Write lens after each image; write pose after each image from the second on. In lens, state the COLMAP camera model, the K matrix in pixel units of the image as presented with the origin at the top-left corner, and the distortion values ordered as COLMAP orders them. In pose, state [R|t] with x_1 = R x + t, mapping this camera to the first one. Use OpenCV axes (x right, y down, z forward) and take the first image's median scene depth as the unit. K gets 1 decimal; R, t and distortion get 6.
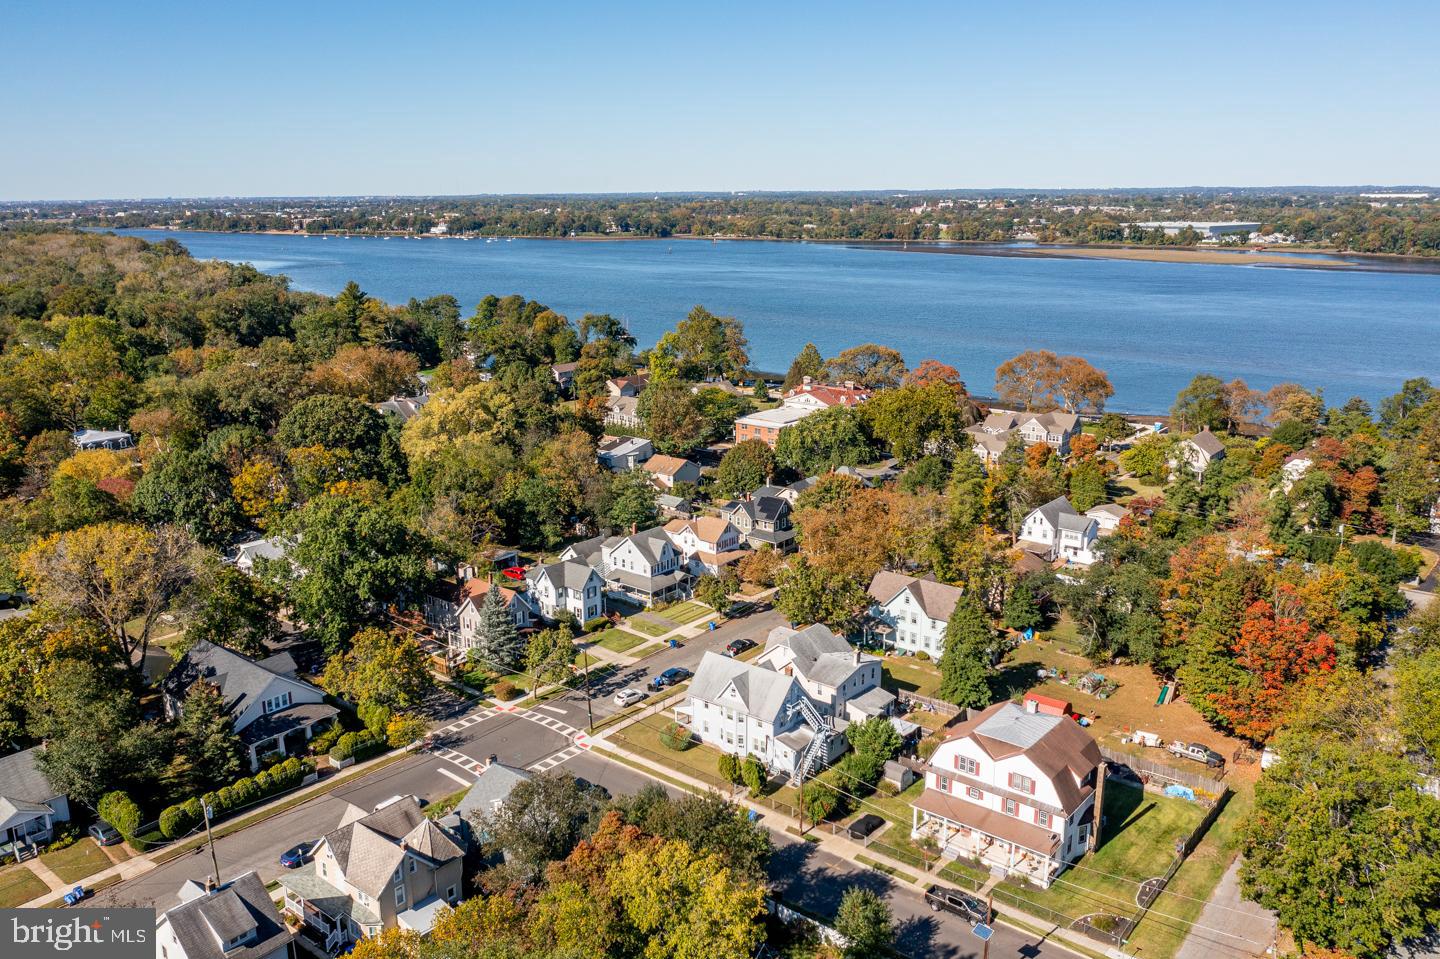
lens RADIAL K [[1128.6, 0, 720.0], [0, 1128.6, 479.5], [0, 0, 1]] dist [-0.010157, 0.010021]
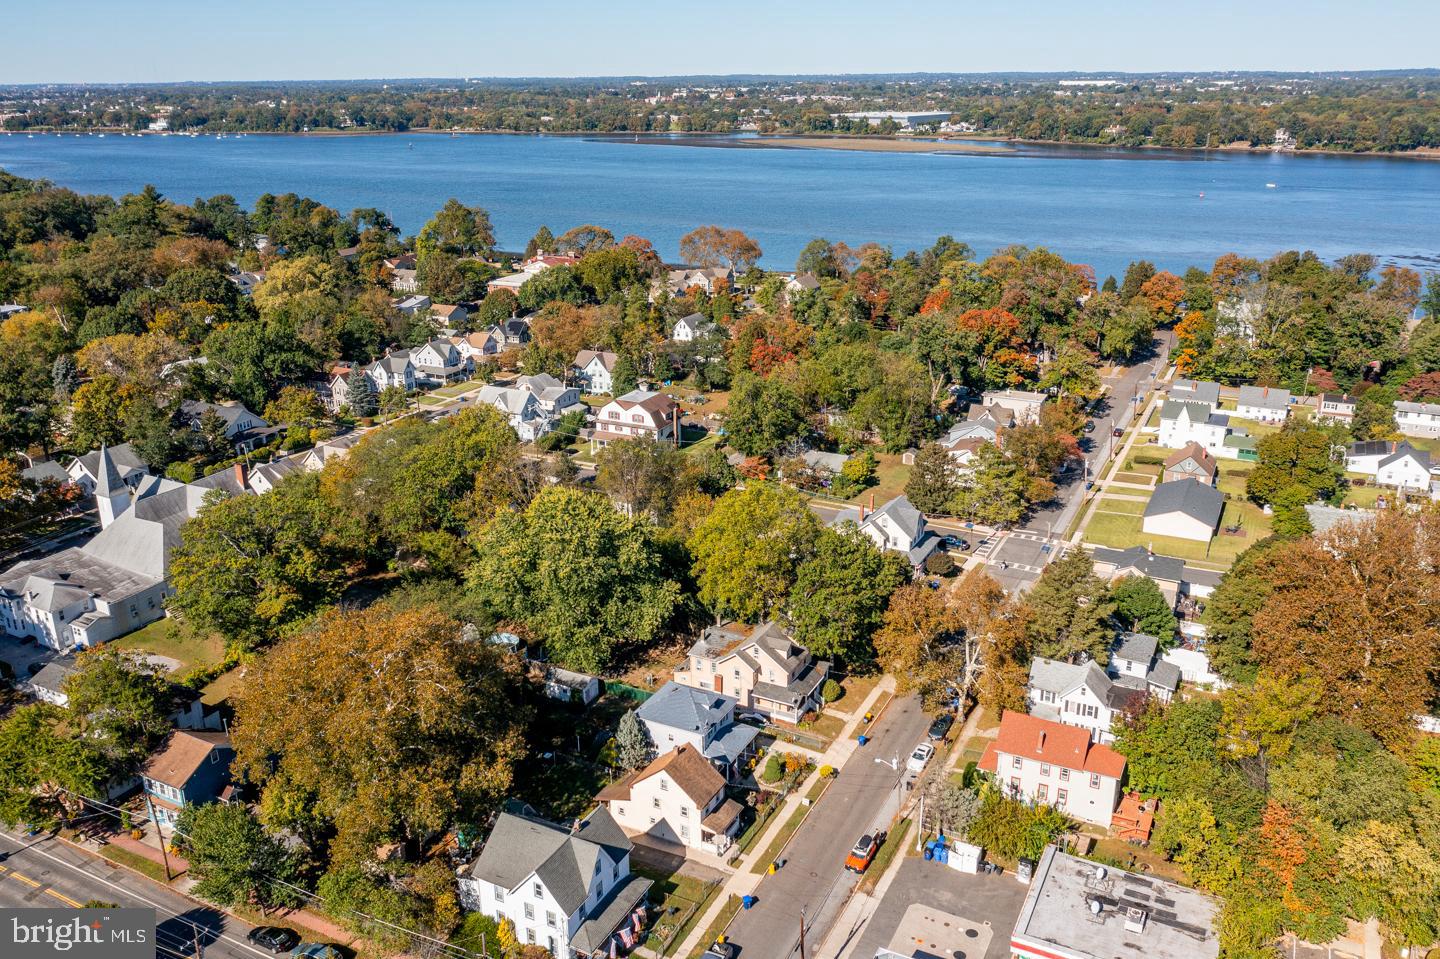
lens RADIAL K [[1128.6, 0, 720.0], [0, 1128.6, 479.5], [0, 0, 1]] dist [-0.010157, 0.010021]
pose [[0.975892, -0.073975, 0.205337, -0.009432], [0.054624, 0.993650, 0.098369, 0.055507], [-0.211310, -0.084781, 0.973735, -0.349718]]
